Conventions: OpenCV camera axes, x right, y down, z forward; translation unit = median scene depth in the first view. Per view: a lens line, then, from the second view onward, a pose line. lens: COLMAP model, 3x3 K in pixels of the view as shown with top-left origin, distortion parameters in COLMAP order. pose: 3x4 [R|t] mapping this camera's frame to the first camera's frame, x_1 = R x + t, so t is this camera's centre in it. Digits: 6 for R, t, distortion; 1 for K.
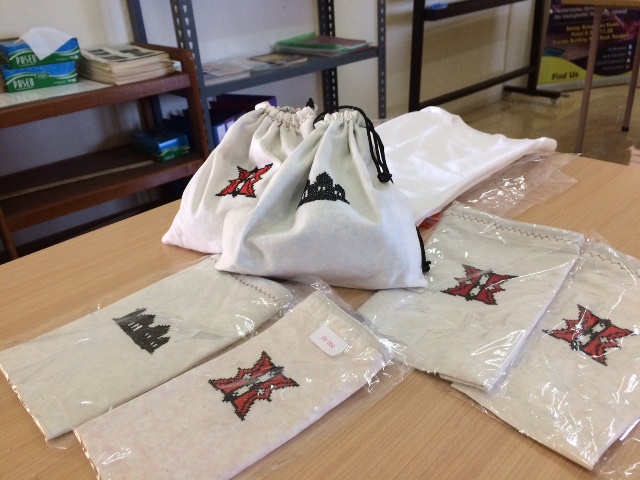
lens RADIAL K [[565.1, 0, 324.5], [0, 565.1, 233.9], [0, 0, 1]] dist [0.059353, -0.107454]
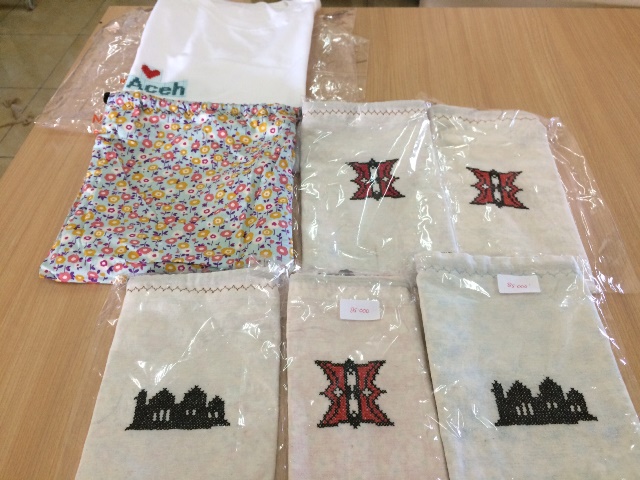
lens RADIAL K [[565.1, 0, 318.3], [0, 565.1, 246.1], [0, 0, 1]] dist [0.059353, -0.107454]
pose [[0.730876, -0.468369, 0.496438, -0.114936], [0.283324, 0.869945, 0.403637, -0.075847], [-0.620925, -0.154355, 0.768522, 0.069762]]
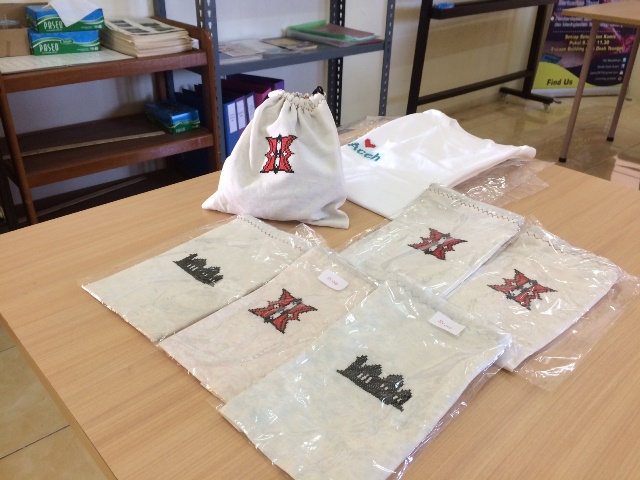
lens RADIAL K [[565.1, 0, 324.2], [0, 565.1, 244.5], [0, 0, 1]] dist [0.059353, -0.107454]
pose [[0.996237, 0.081627, 0.029149, -0.020249], [-0.082935, 0.995452, 0.046873, 0.006001], [-0.025190, -0.049114, 0.998475, -0.074952]]
